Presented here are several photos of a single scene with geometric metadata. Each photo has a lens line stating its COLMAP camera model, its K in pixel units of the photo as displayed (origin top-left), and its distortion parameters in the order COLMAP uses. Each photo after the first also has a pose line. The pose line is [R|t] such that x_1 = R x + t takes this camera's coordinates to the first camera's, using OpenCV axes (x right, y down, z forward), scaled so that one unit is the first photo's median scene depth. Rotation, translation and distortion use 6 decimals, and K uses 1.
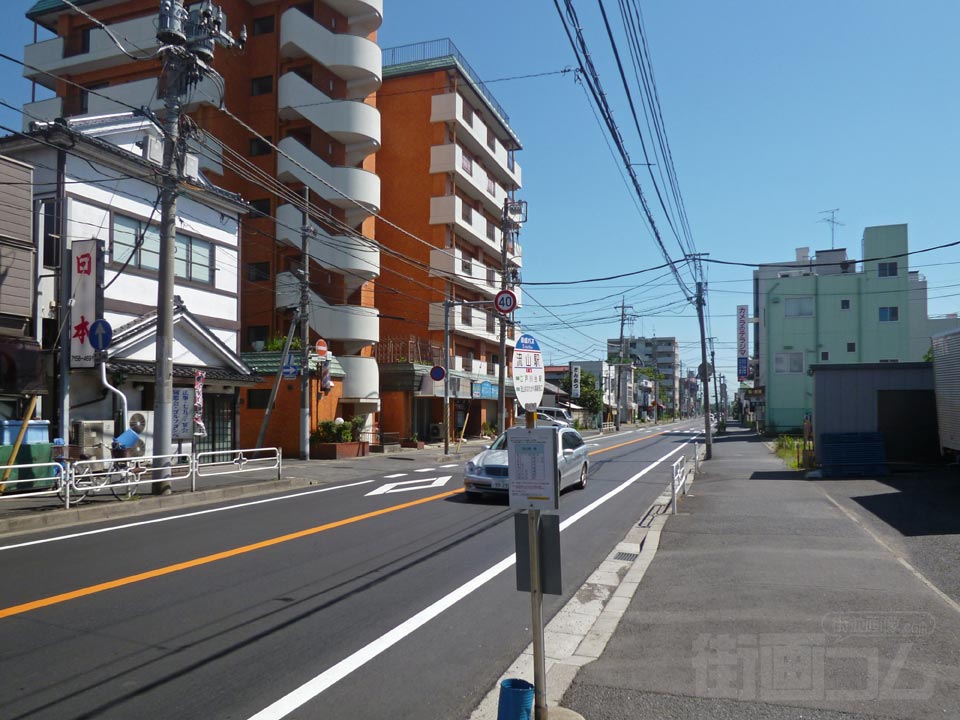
lens RADIAL K [[701.8, 0, 483.6], [0, 701.8, 391.0], [0, 0, 1]] dist [-0.060502, -0.000123]
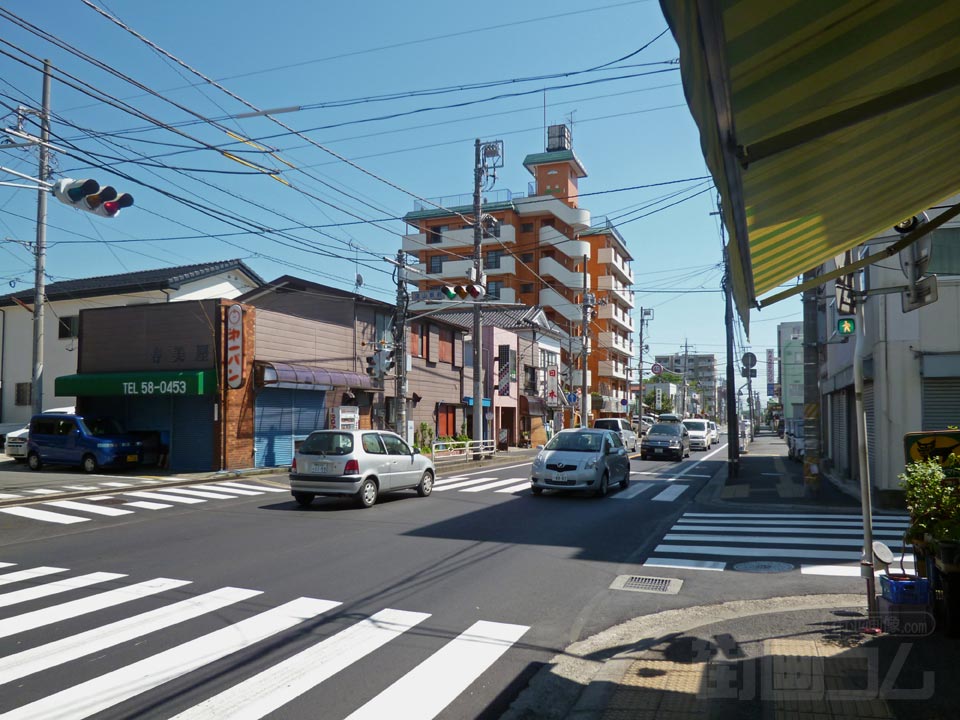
lens RADIAL K [[701.8, 0, 483.6], [0, 701.8, 391.0], [0, 0, 1]] dist [-0.060502, -0.000123]
pose [[0.999104, -0.010449, -0.041009, -0.277639], [0.009972, 0.999880, -0.011820, -0.025747], [0.041127, 0.011400, 0.999089, -0.780953]]
